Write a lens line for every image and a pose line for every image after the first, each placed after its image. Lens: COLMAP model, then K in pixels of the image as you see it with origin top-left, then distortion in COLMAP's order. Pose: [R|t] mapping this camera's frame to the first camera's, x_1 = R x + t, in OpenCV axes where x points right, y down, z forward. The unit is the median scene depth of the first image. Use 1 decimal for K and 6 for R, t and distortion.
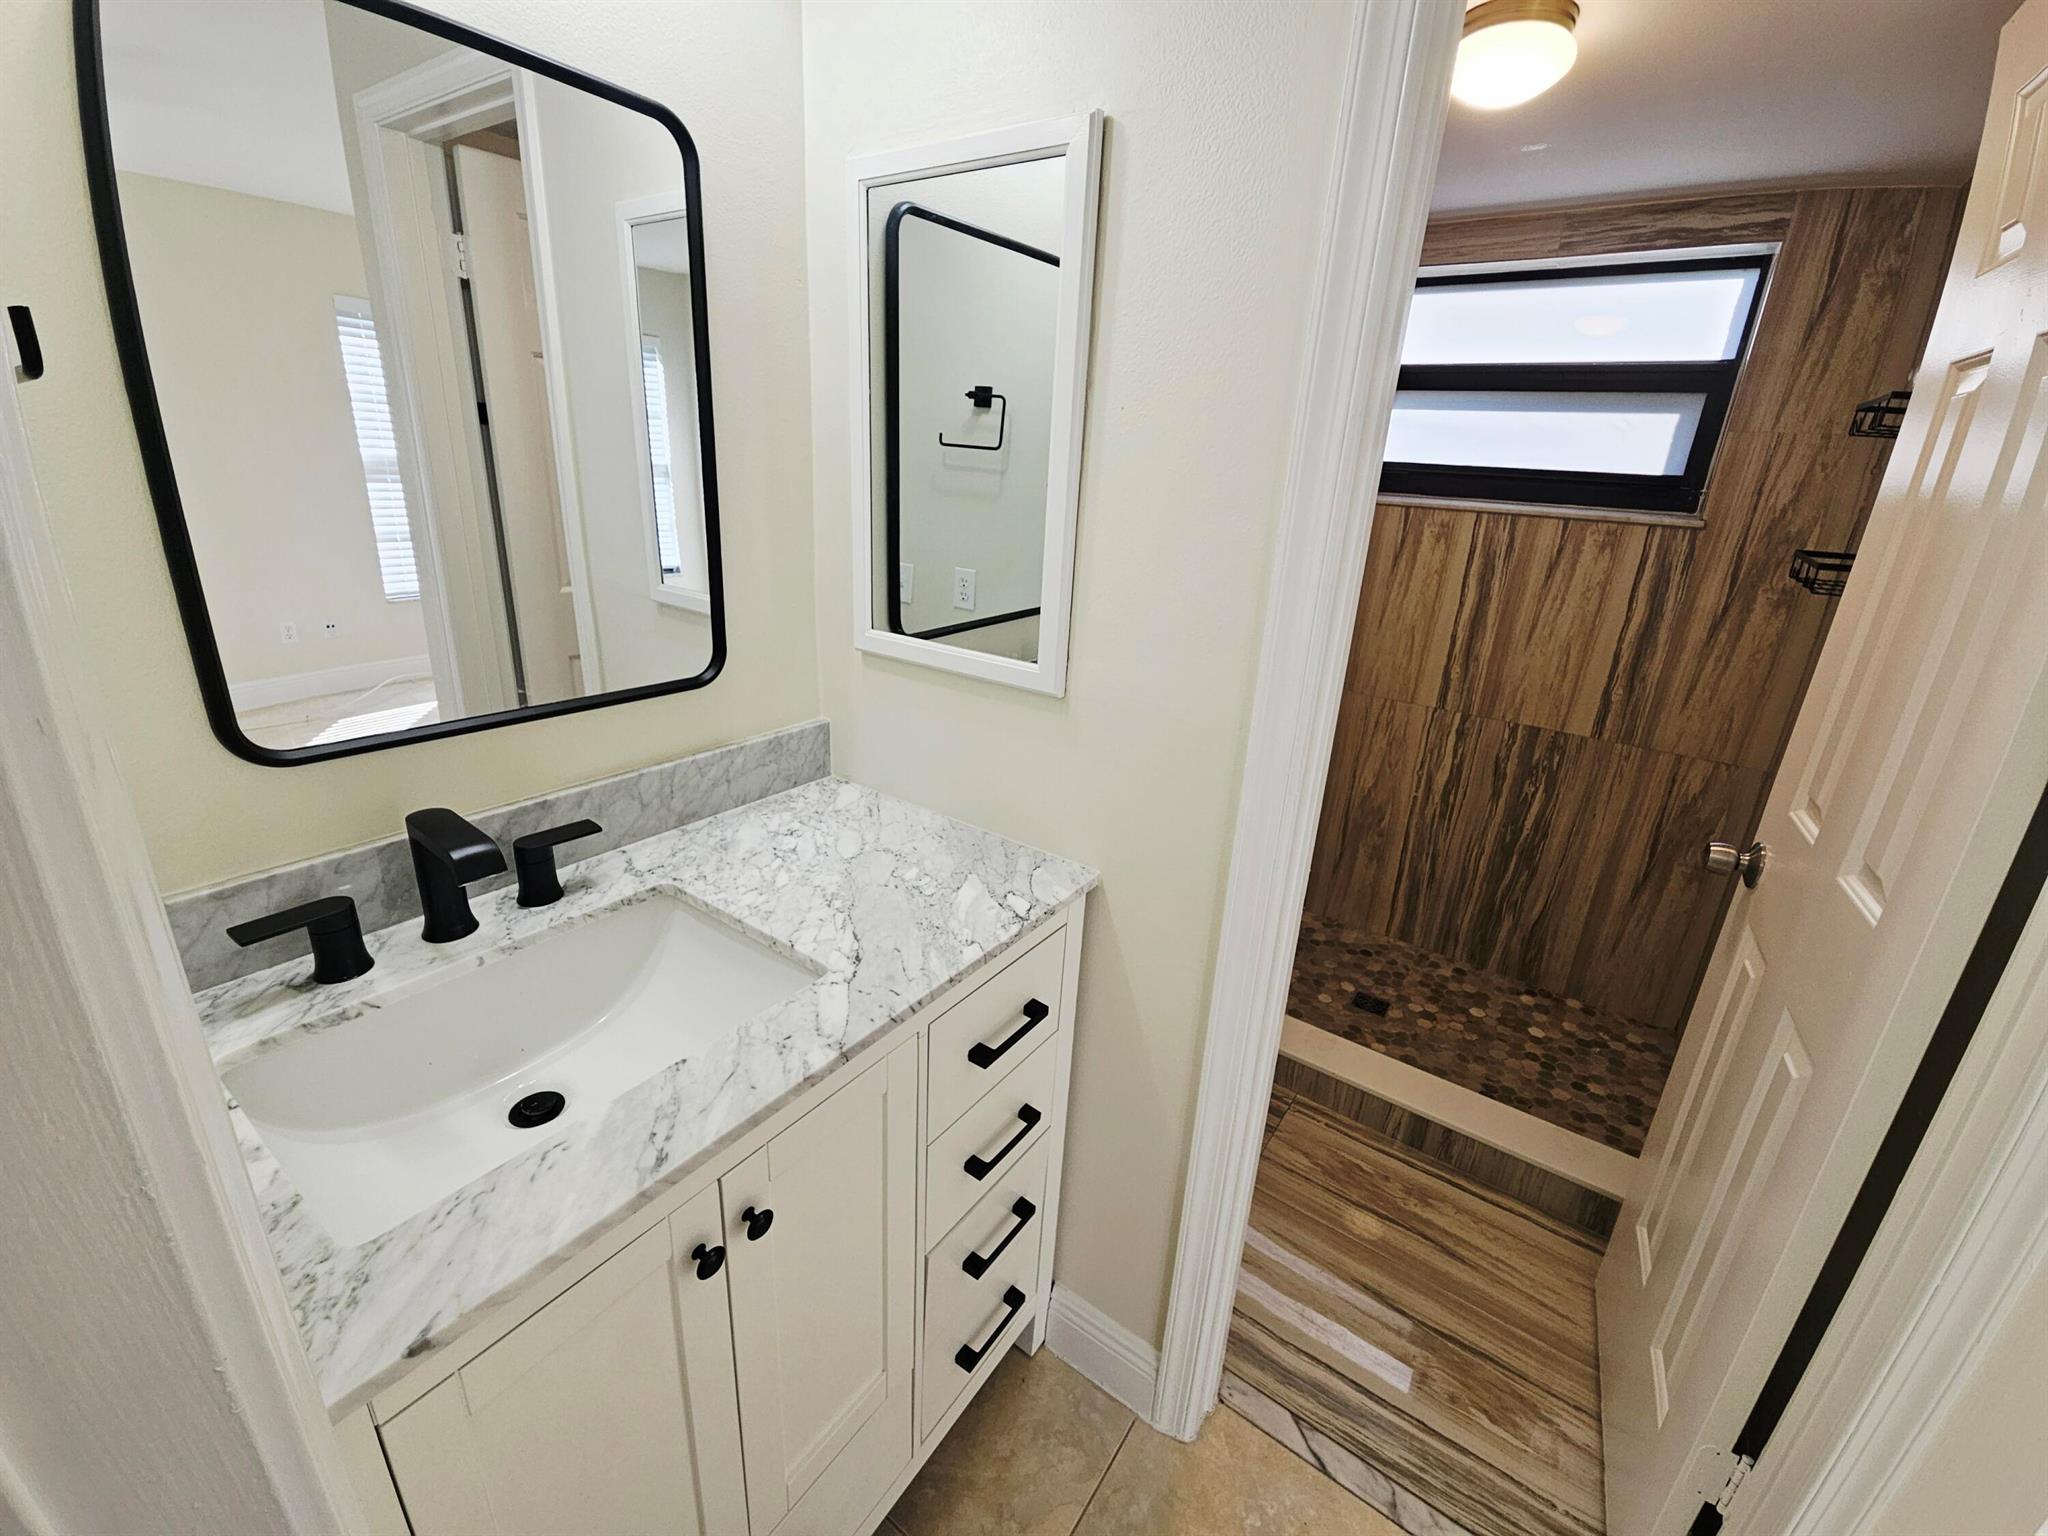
lens RADIAL K [[838.6, 0, 1017.8], [0, 838.6, 753.7], [0, 0, 1]] dist [-0.008563, -0.001346]
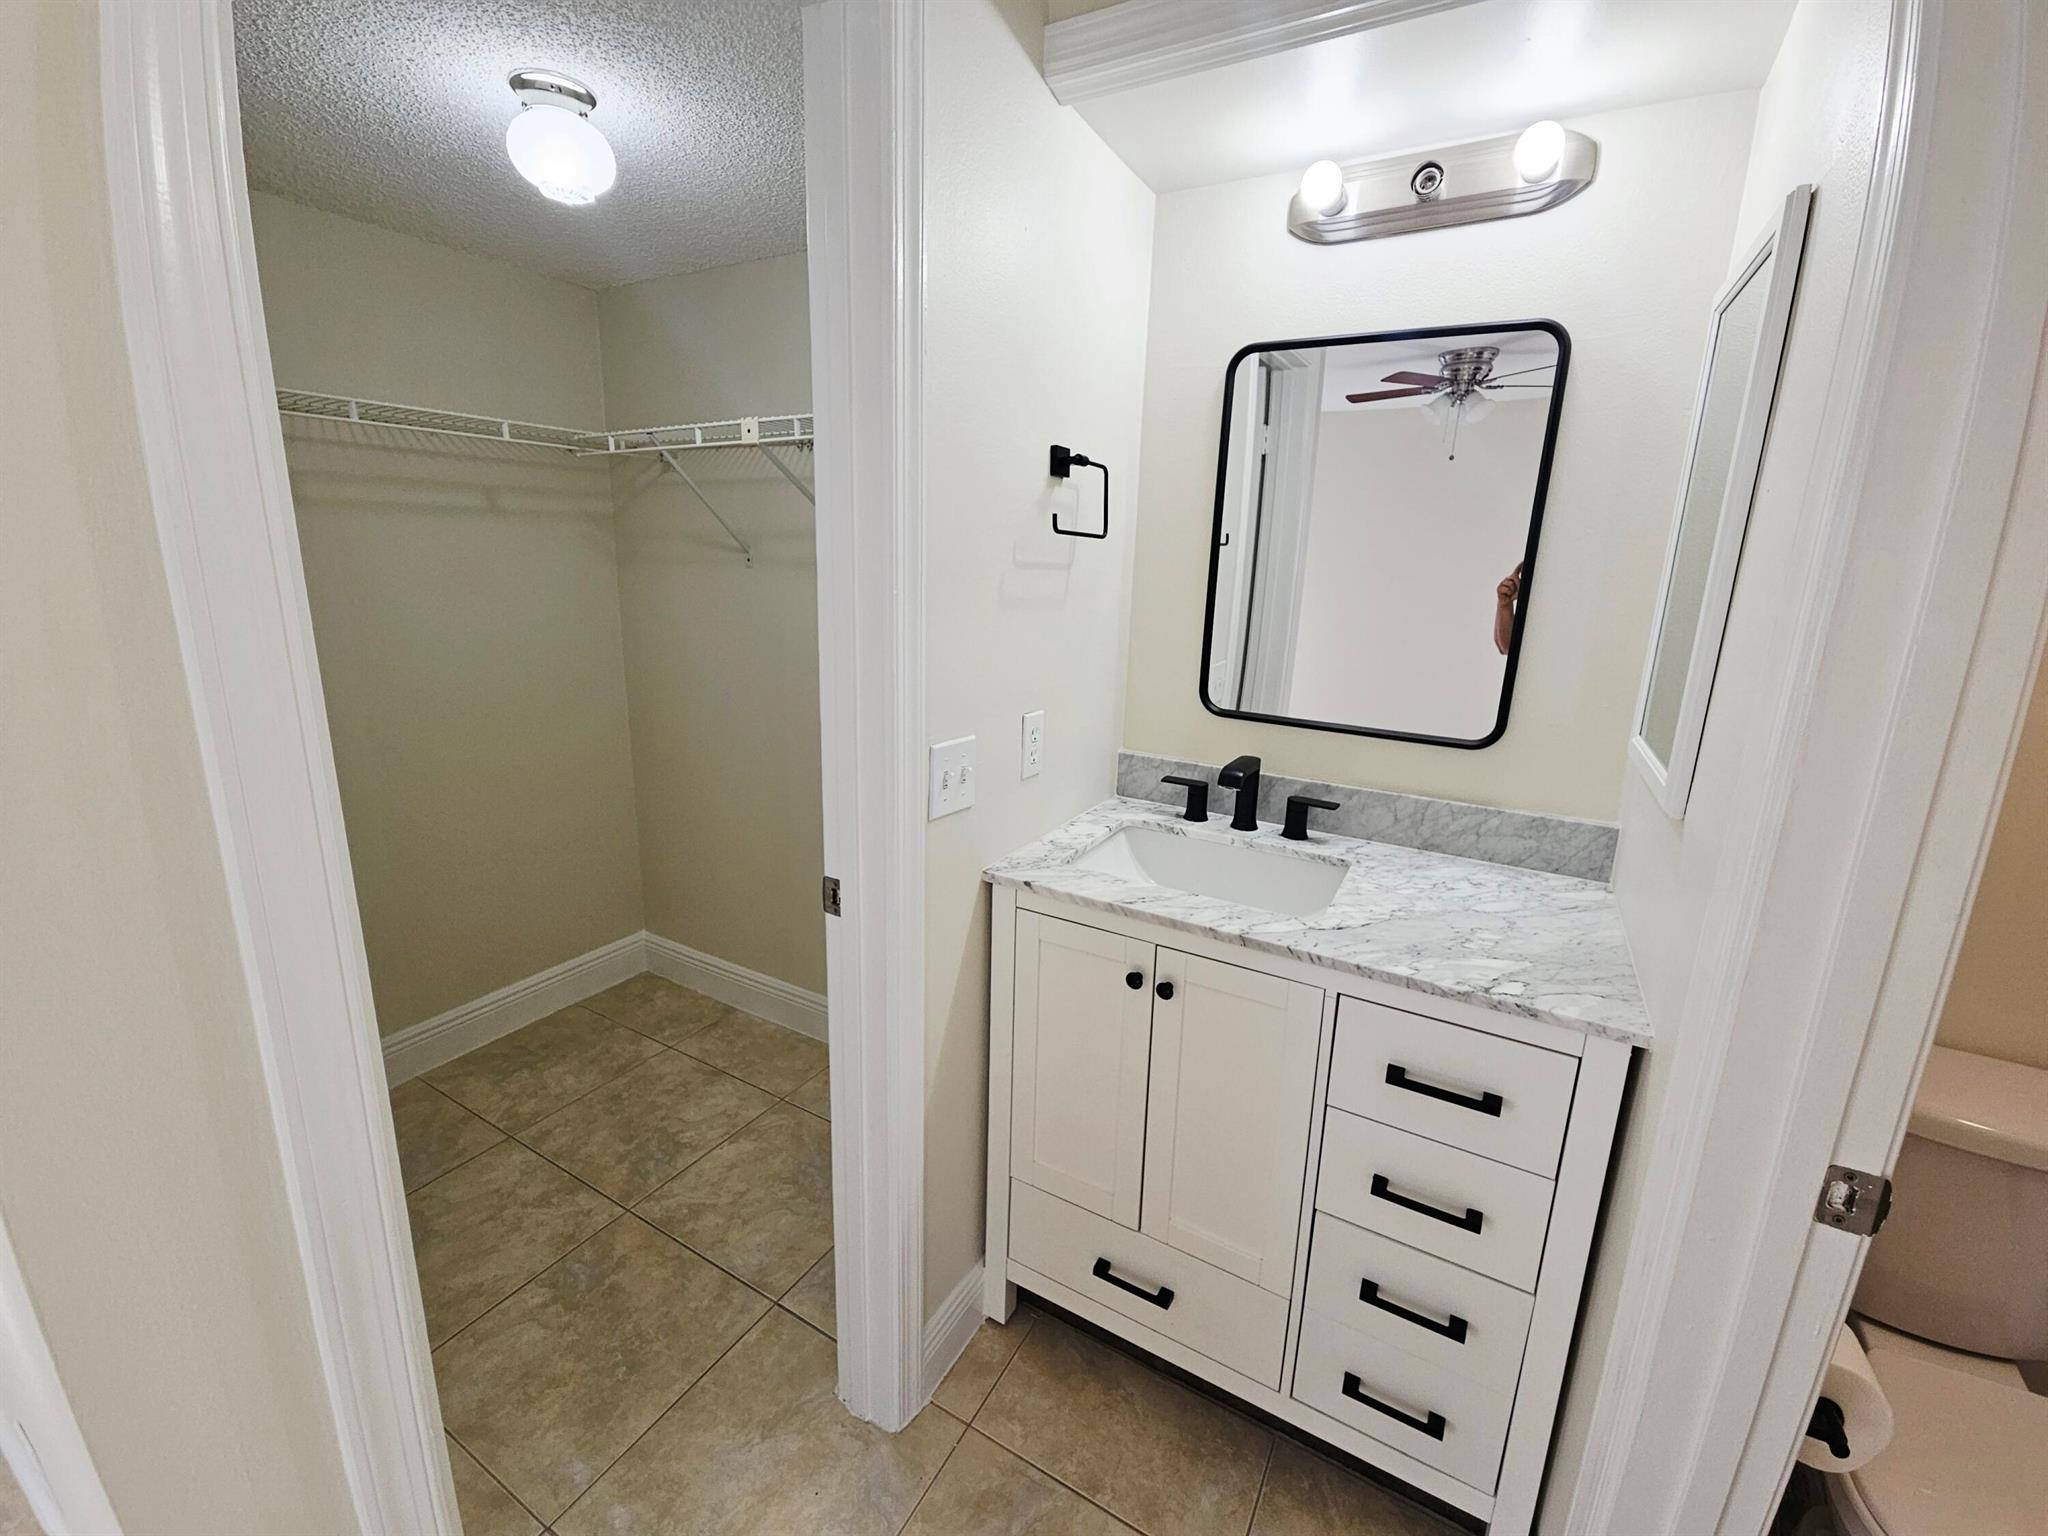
lens RADIAL K [[838.6, 0, 1028.0], [0, 838.6, 757.5], [0, 0, 1]] dist [-0.008563, -0.001346]
pose [[0.084412, 0.180137, -0.980013, 0.817859], [-0.352538, 0.925309, 0.139716, -0.009545], [0.931982, 0.333698, 0.141613, 0.225660]]
